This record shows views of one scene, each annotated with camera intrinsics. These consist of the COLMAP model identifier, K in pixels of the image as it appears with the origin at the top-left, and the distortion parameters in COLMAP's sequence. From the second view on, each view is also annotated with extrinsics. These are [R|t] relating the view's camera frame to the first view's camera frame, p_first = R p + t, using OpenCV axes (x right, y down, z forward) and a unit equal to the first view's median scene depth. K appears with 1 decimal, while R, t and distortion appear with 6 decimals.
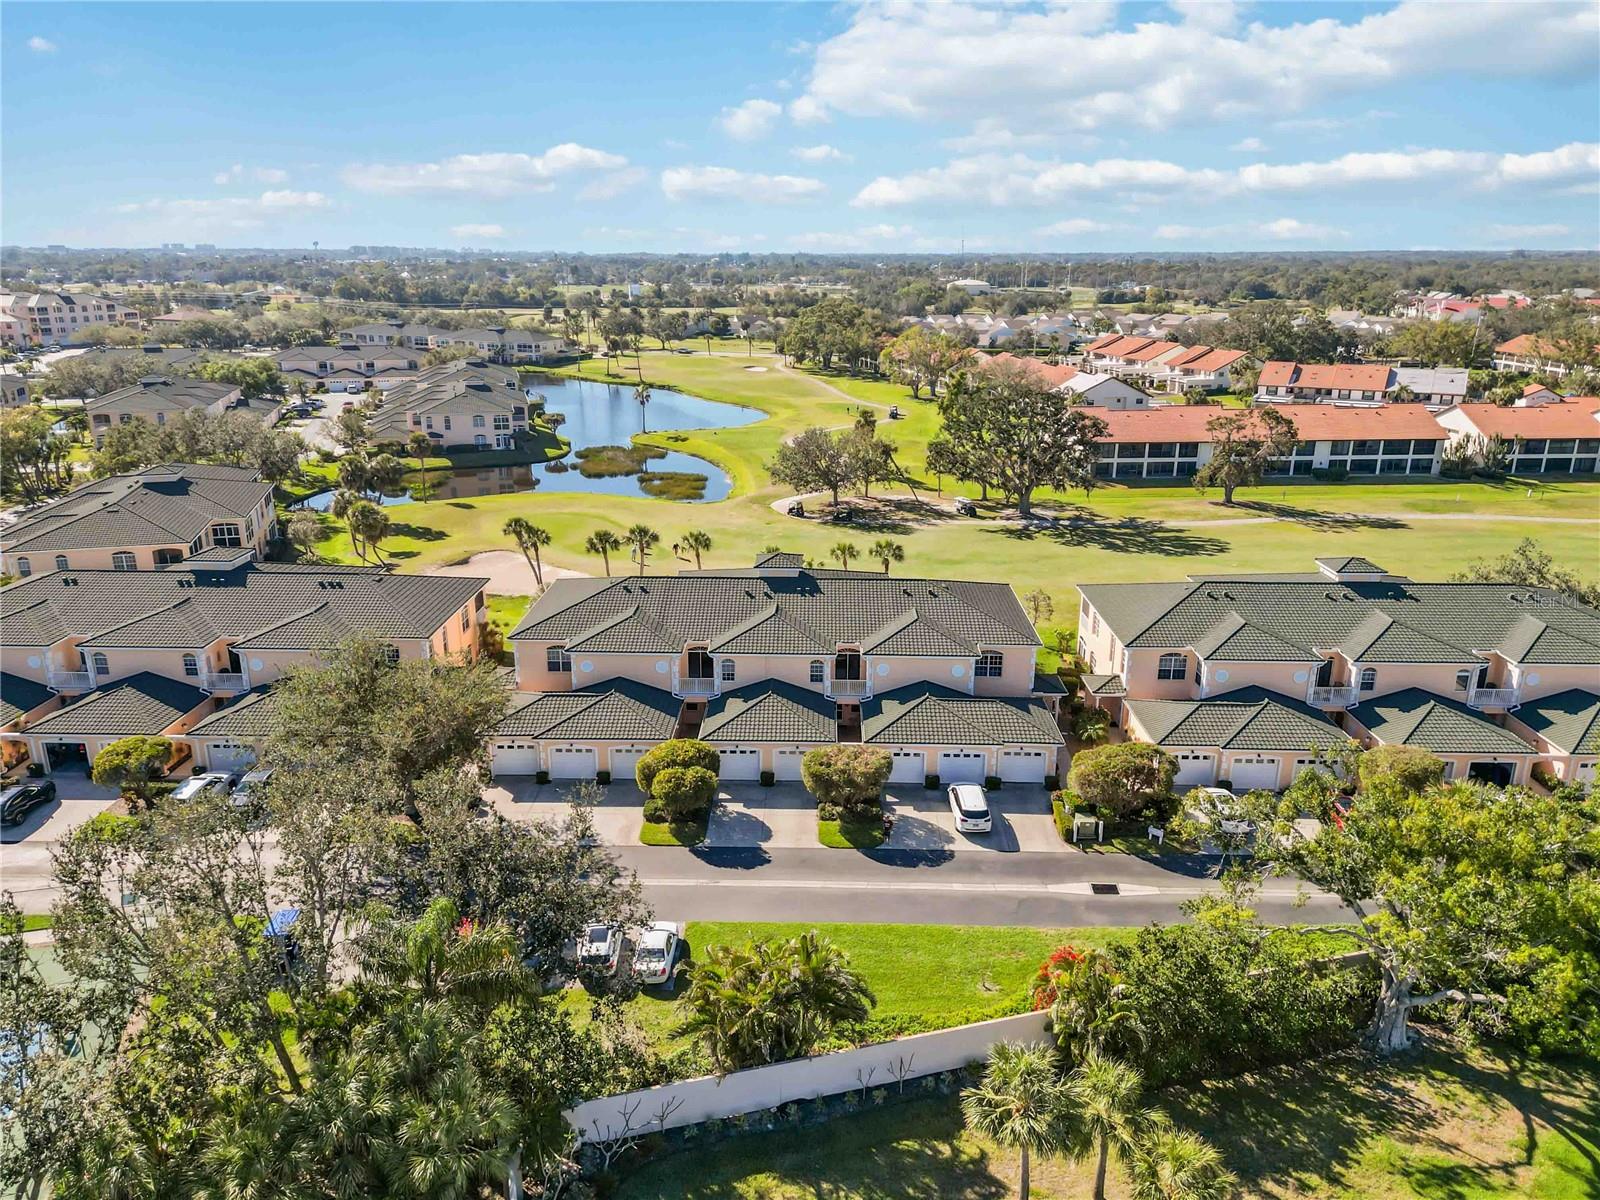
lens RADIAL K [[1128.3, 0, 804.0], [0, 1128.3, 602.7], [0, 0, 1]] dist [0.072540, -0.068330]
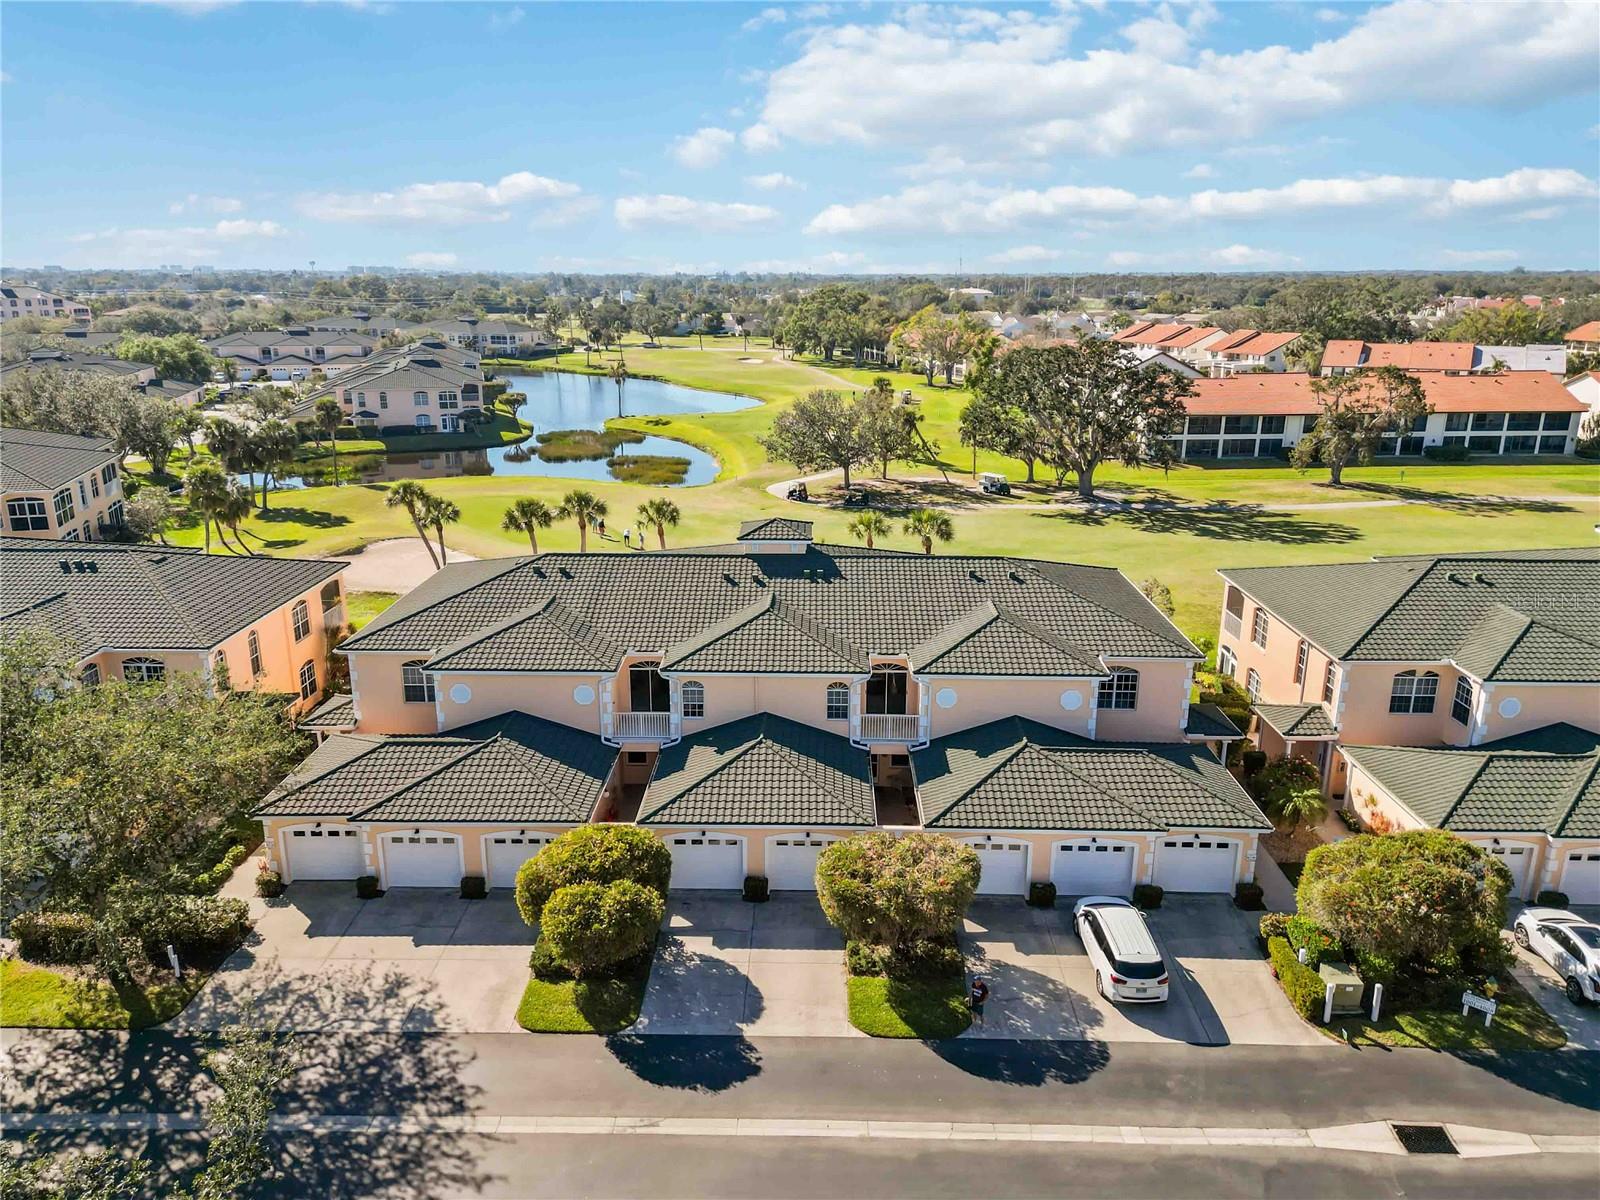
lens RADIAL K [[1128.3, 0, 804.1], [0, 1128.3, 601.9], [0, 0, 1]] dist [0.072540, -0.068330]
pose [[0.999997, -0.002073, 0.001614, -0.004194], [0.002102, 0.999838, -0.017865, 0.009702], [-0.001577, 0.017869, 0.999839, 0.207402]]
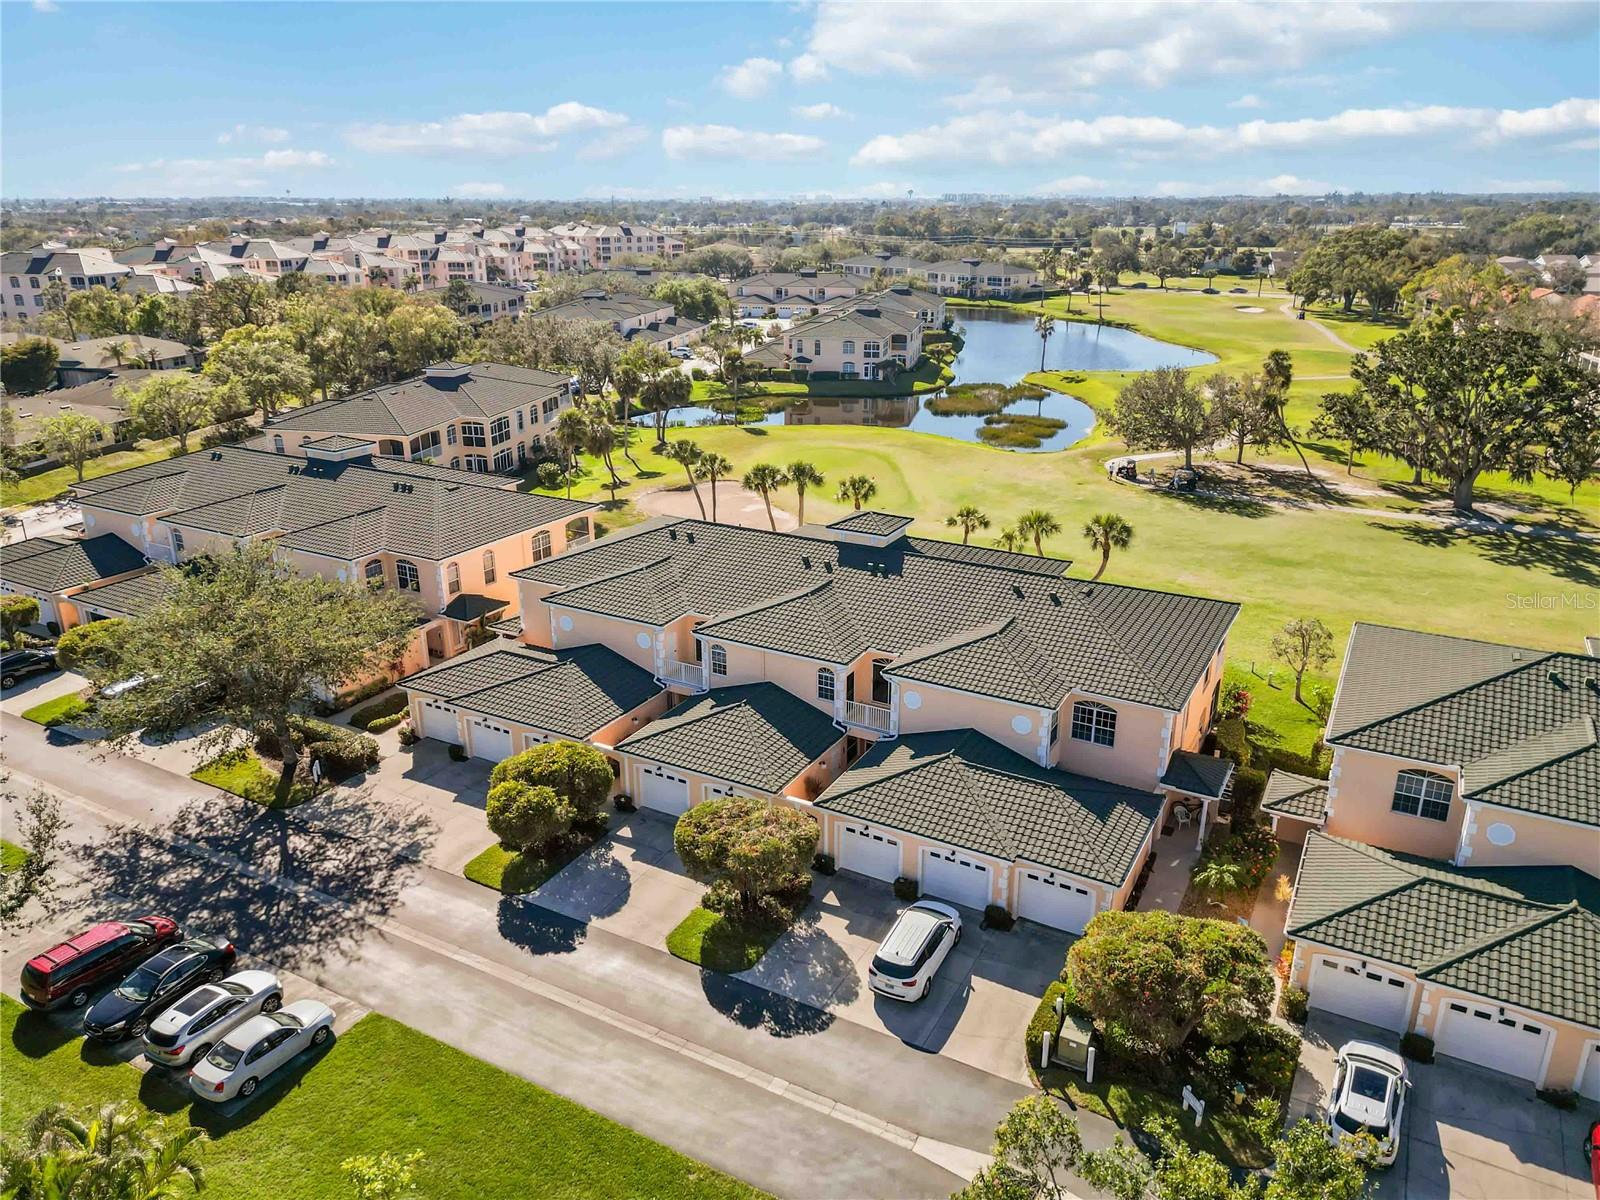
lens RADIAL K [[1128.3, 0, 795.9], [0, 1128.3, 606.9], [0, 0, 1]] dist [0.072540, -0.068330]
pose [[0.883357, 0.153999, -0.442679, 0.157398], [-0.133768, 0.988034, 0.076785, -0.019555], [0.449207, -0.008612, 0.893386, 0.200032]]
